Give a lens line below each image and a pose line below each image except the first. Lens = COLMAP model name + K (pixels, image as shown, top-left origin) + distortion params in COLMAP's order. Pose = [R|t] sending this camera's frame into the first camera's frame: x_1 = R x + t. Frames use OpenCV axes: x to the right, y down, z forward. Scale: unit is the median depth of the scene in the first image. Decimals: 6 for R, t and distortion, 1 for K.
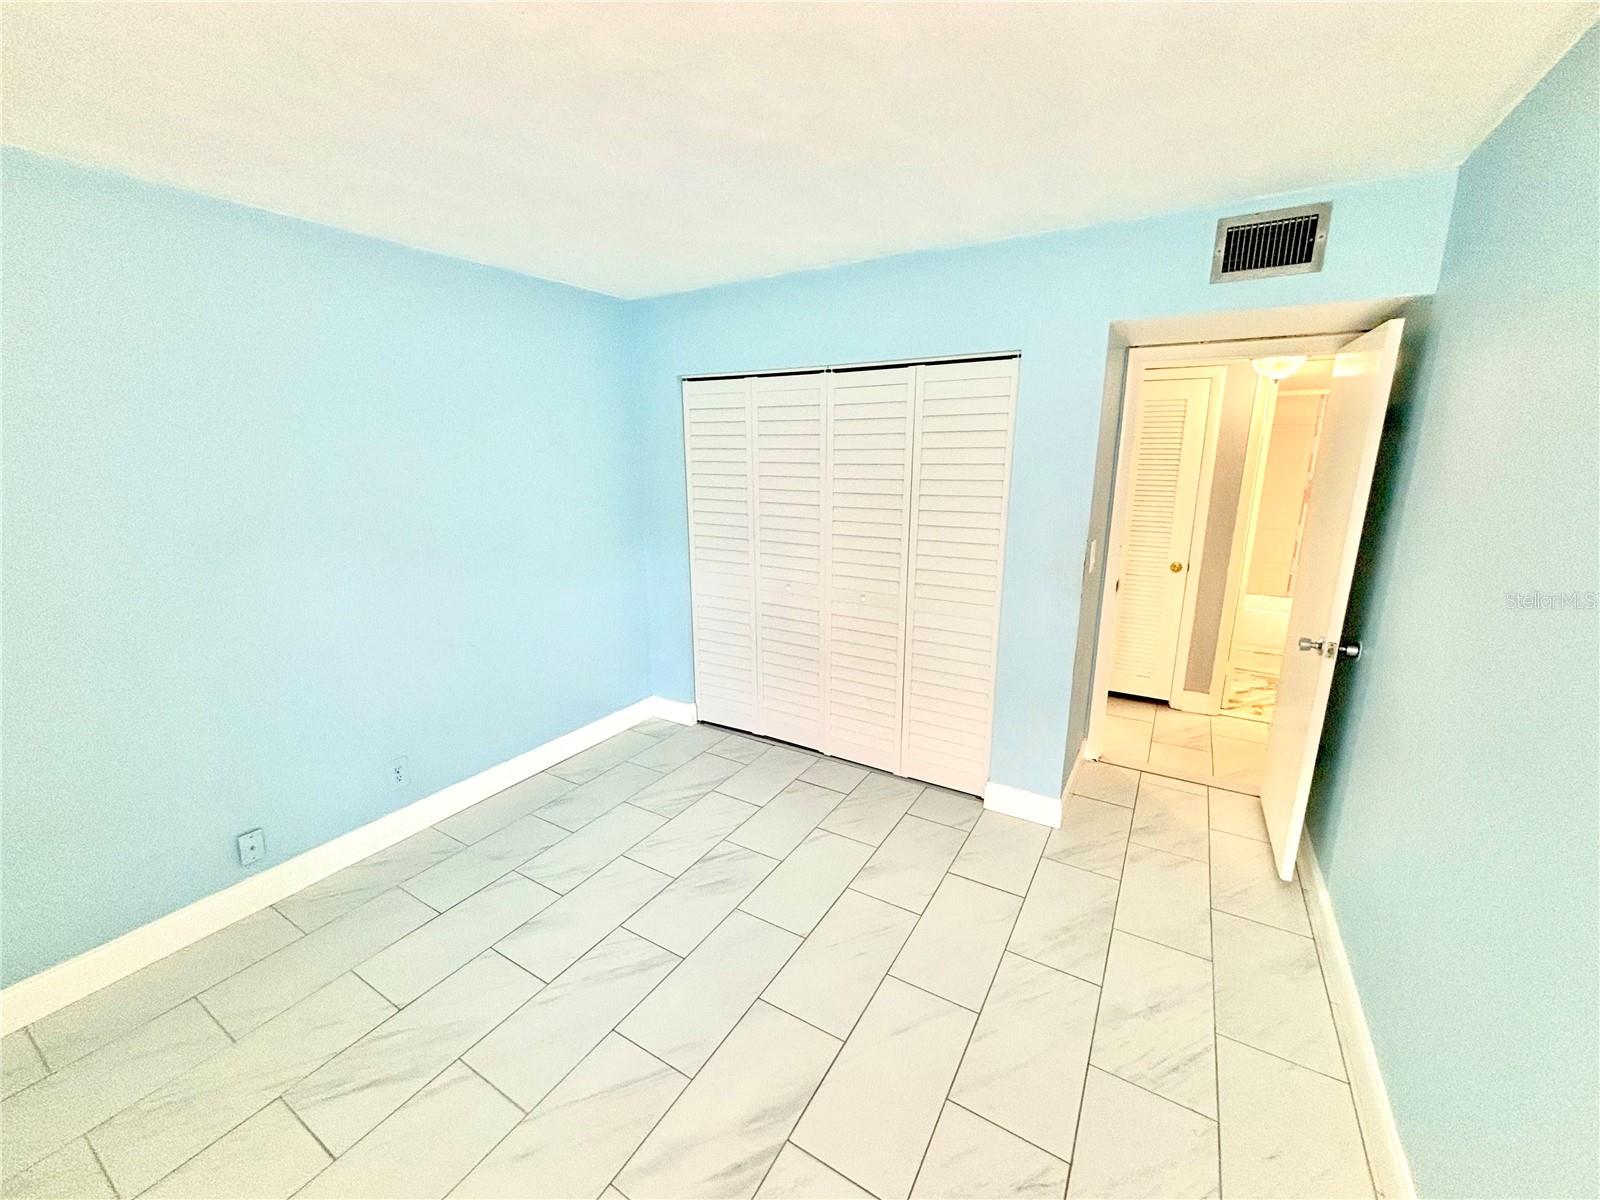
lens RADIAL K [[648.5, 0, 800.0], [0, 648.5, 600.0], [0, 0, 1]] dist [0.000913, 0.000100]
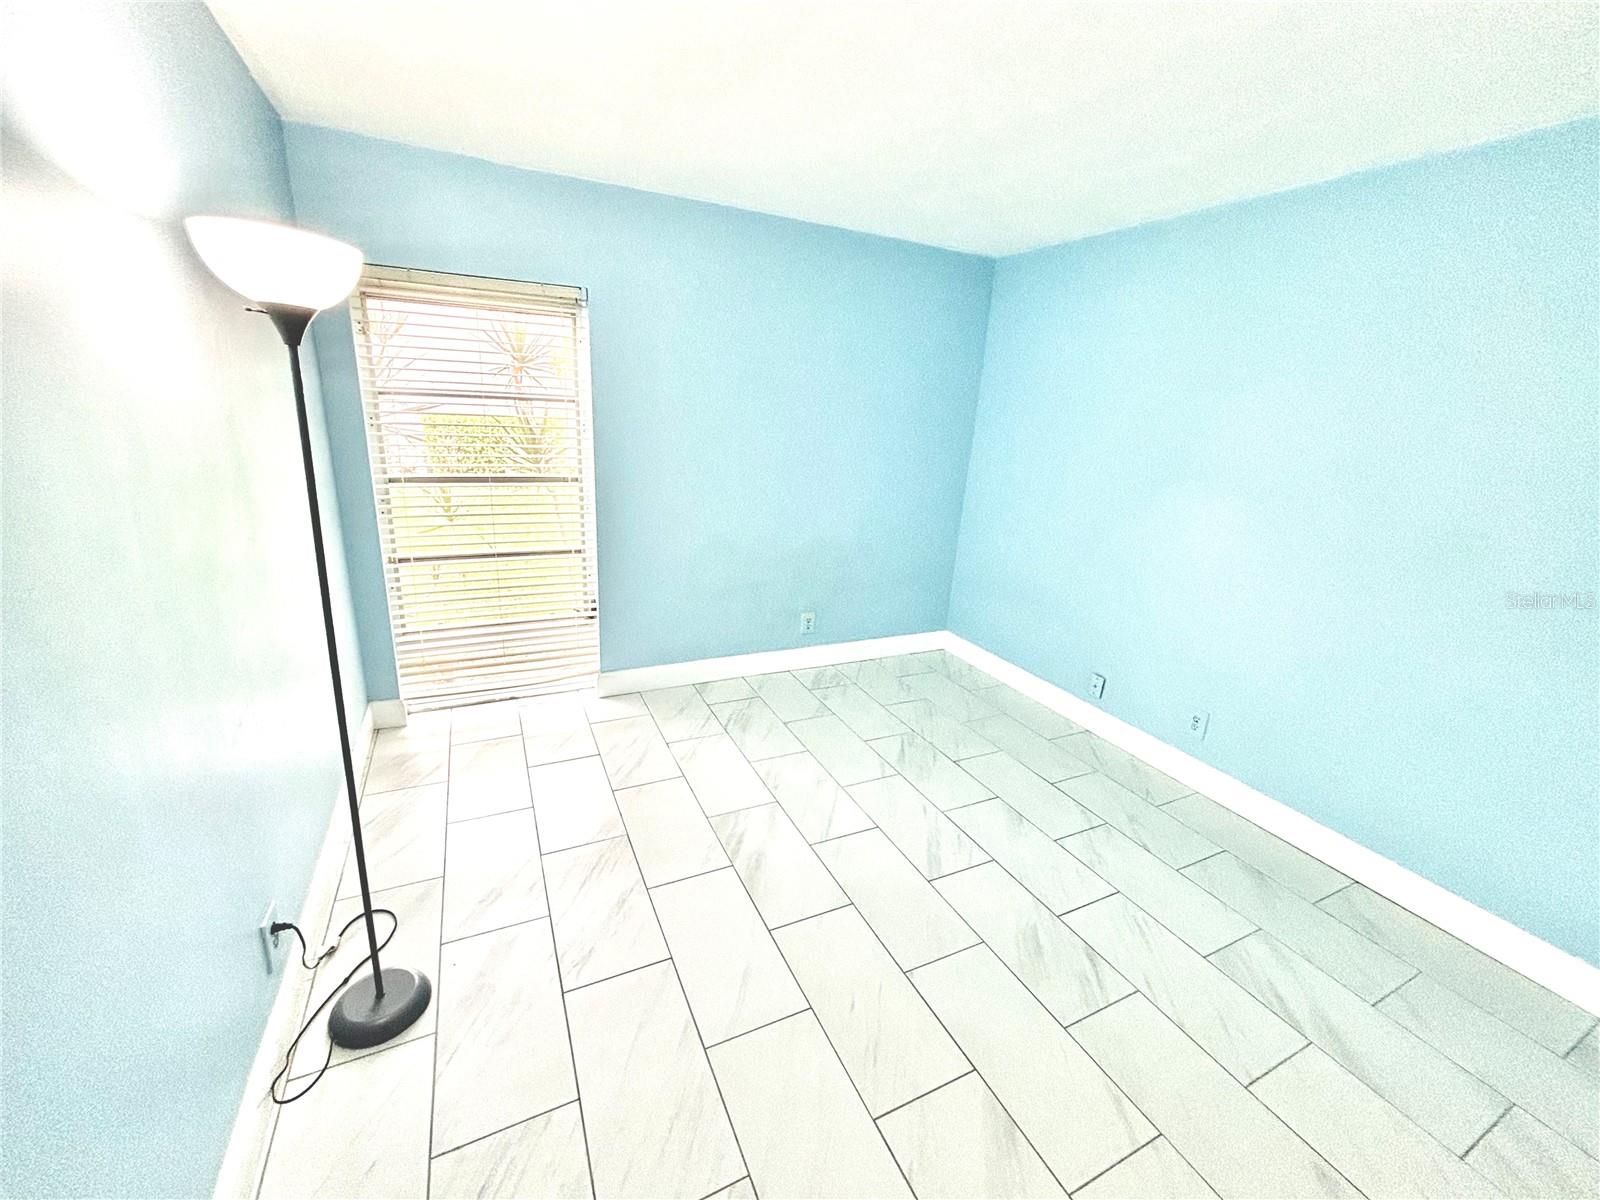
lens RADIAL K [[648.5, 0, 800.0], [0, 648.5, 600.0], [0, 0, 1]] dist [0.000913, 0.000100]
pose [[-0.540799, 0.217411, -0.812569, 0.625874], [-0.247233, 0.882266, 0.400603, -0.199851], [0.803997, 0.417540, -0.423378, 0.985481]]
